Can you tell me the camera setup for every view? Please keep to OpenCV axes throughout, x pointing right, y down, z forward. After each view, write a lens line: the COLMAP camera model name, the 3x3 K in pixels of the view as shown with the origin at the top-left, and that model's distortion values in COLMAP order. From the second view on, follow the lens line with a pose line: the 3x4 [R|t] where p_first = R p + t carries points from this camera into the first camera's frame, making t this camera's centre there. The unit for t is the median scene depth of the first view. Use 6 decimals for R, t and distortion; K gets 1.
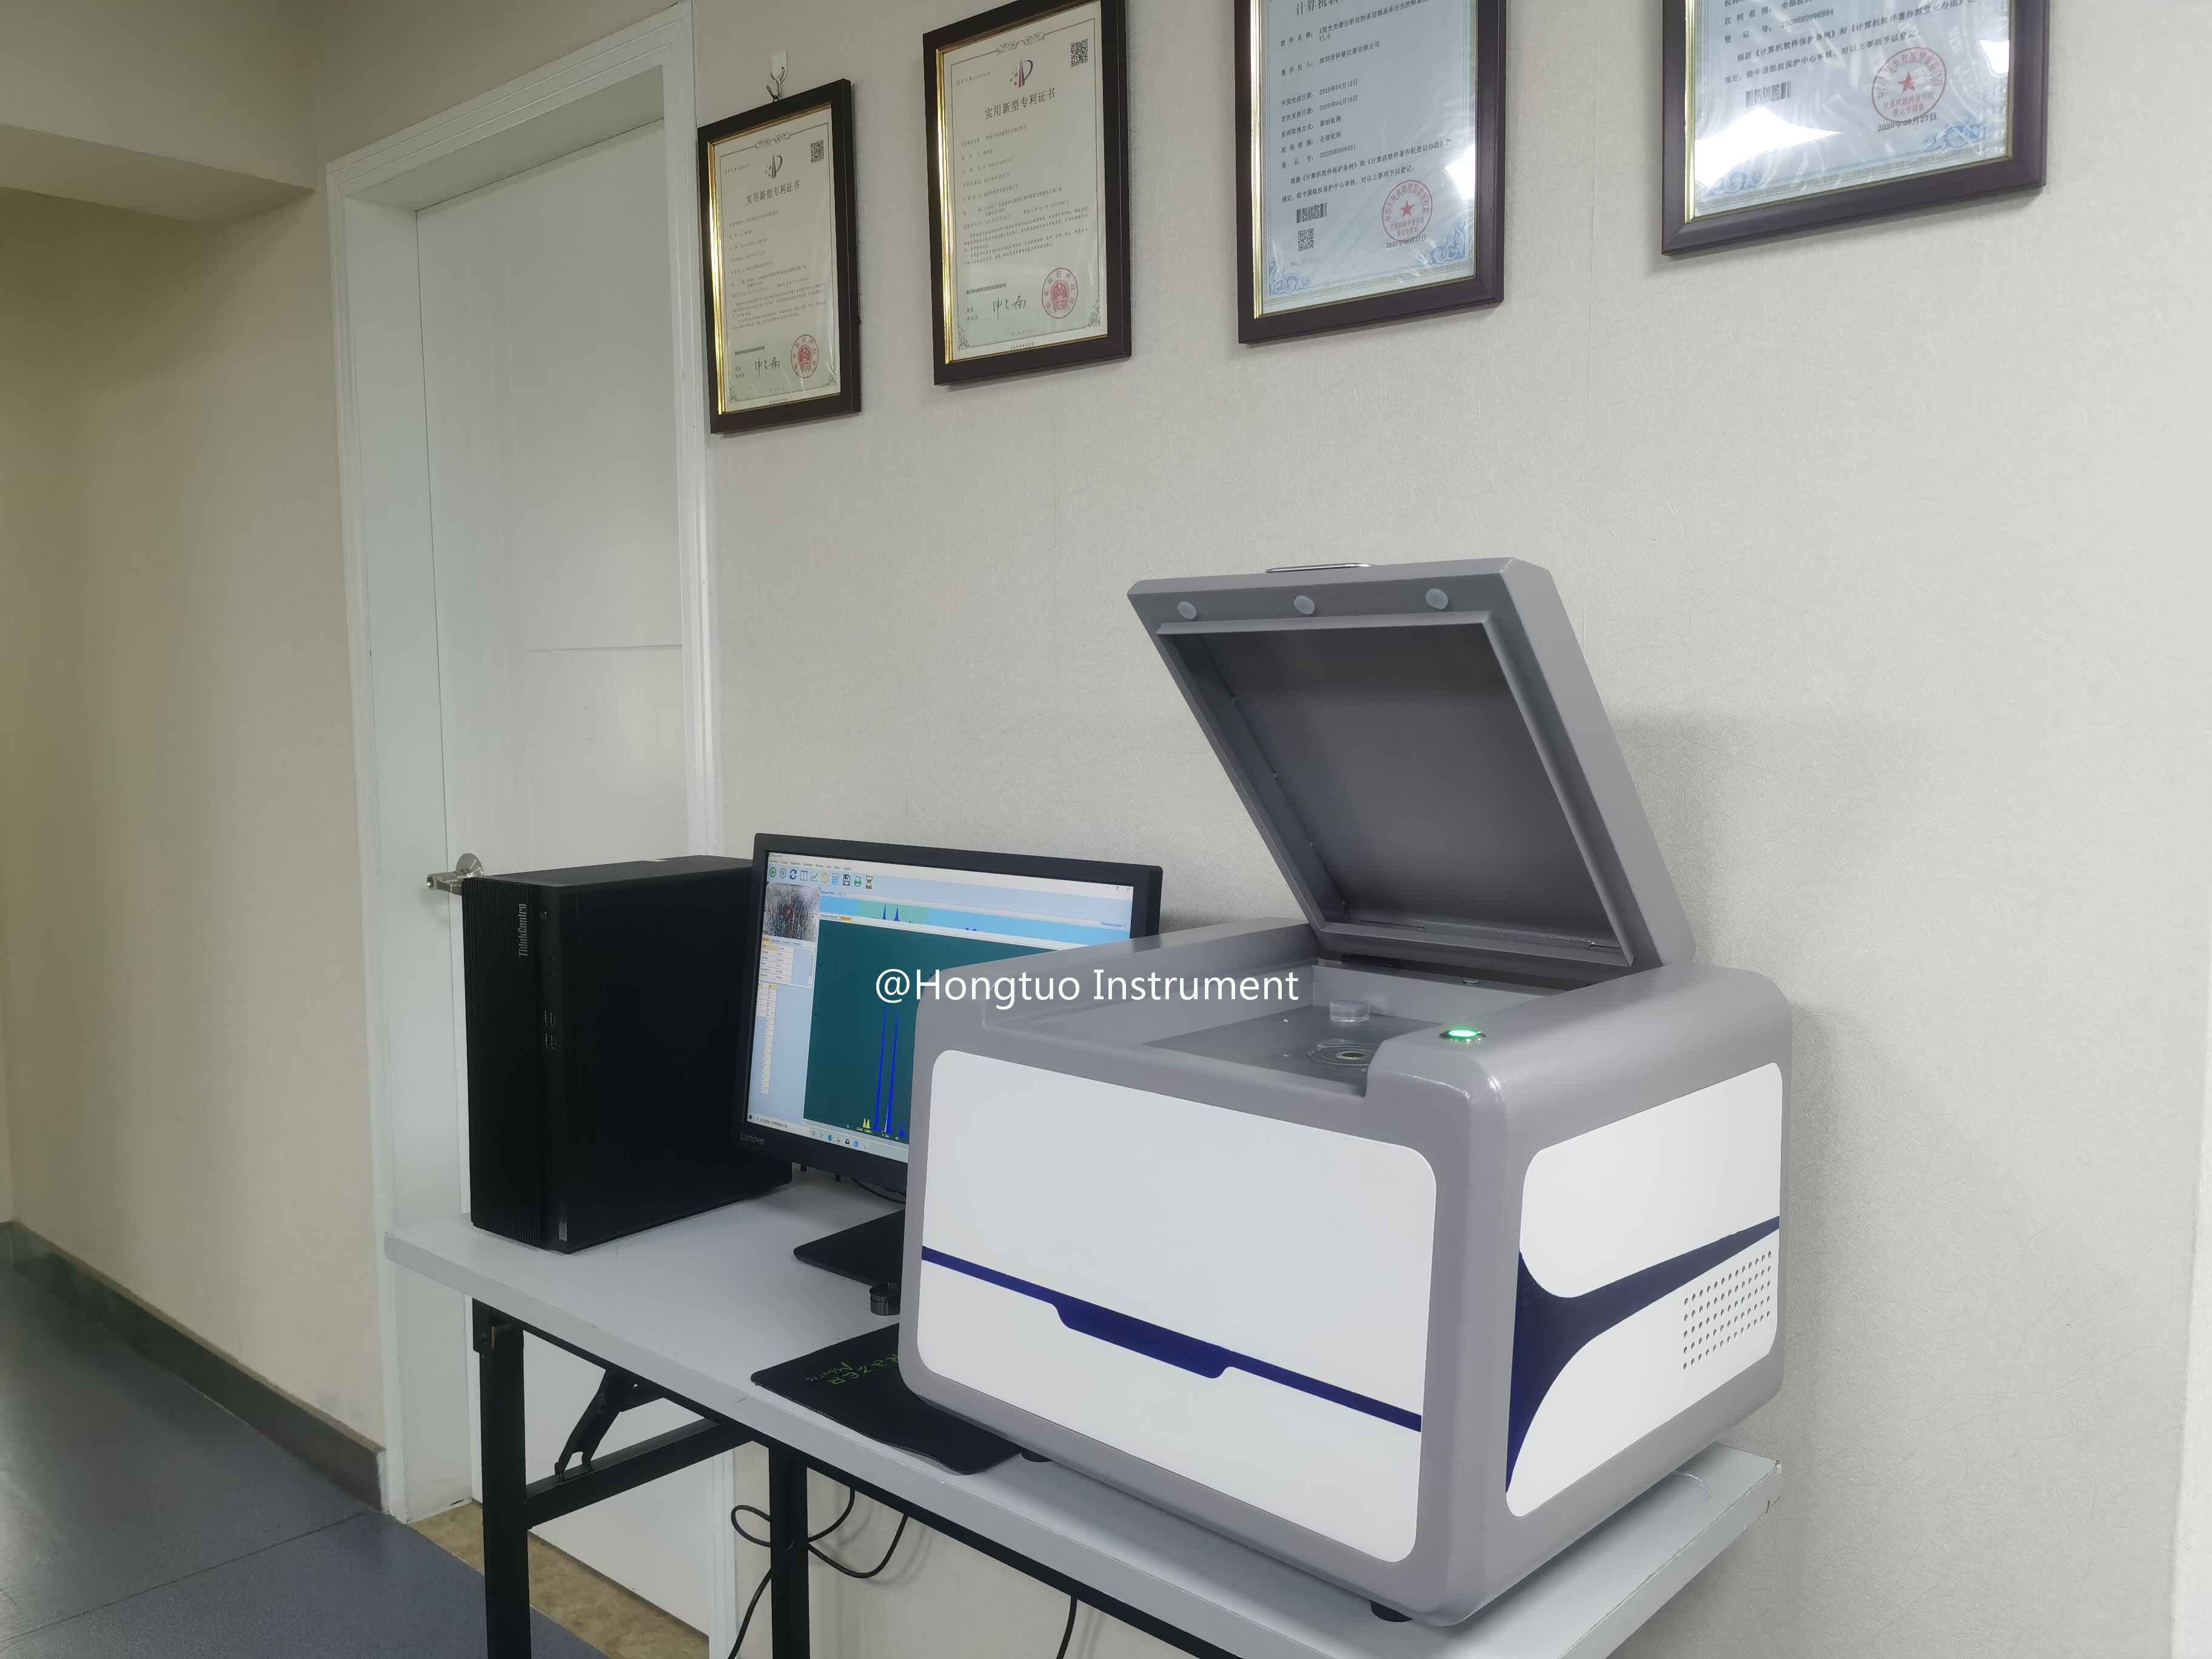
lens RADIAL K [[1724.0, 0, 1094.6], [0, 1724.0, 830.8], [0, 0, 1]] dist [0.048442, -0.070800]
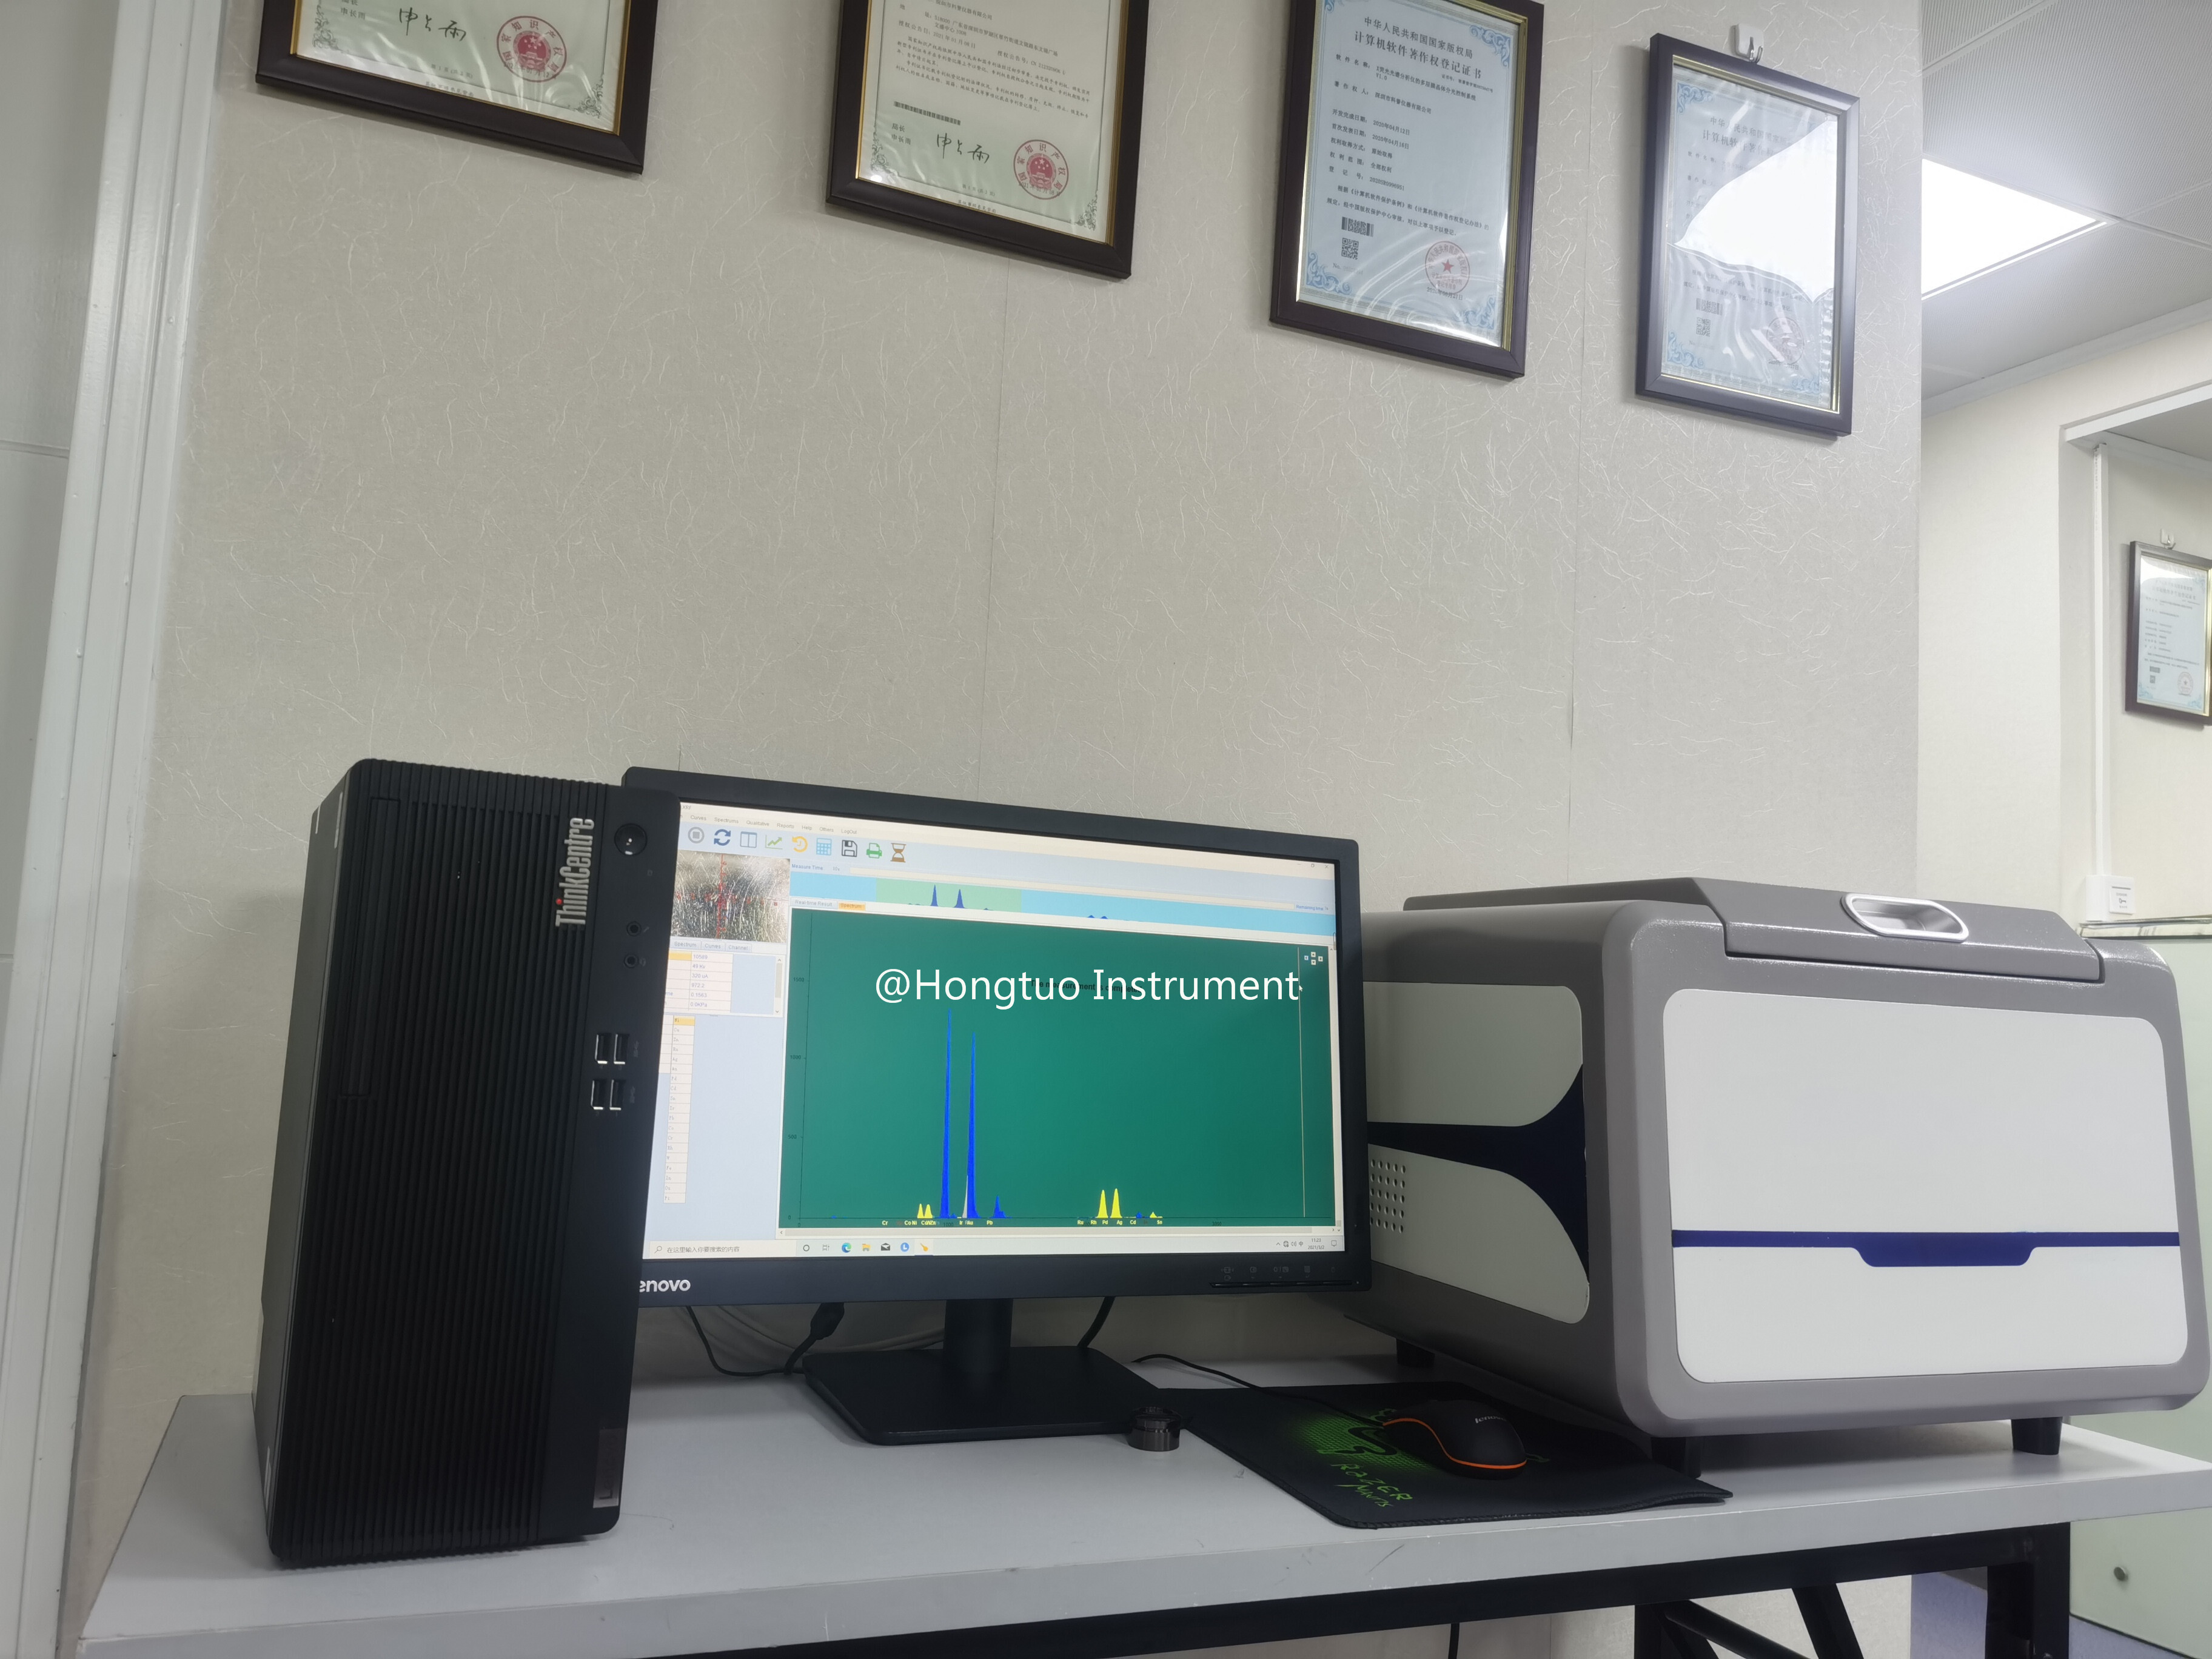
lens RADIAL K [[1724.0, 0, 1109.9], [0, 1724.0, 823.3], [0, 0, 1]] dist [0.048442, -0.070800]
pose [[0.409489, 0.119246, 0.904488, -0.709546], [0.018389, 0.990141, -0.138864, 0.113887], [-0.912130, 0.073496, 0.403259, 0.648806]]
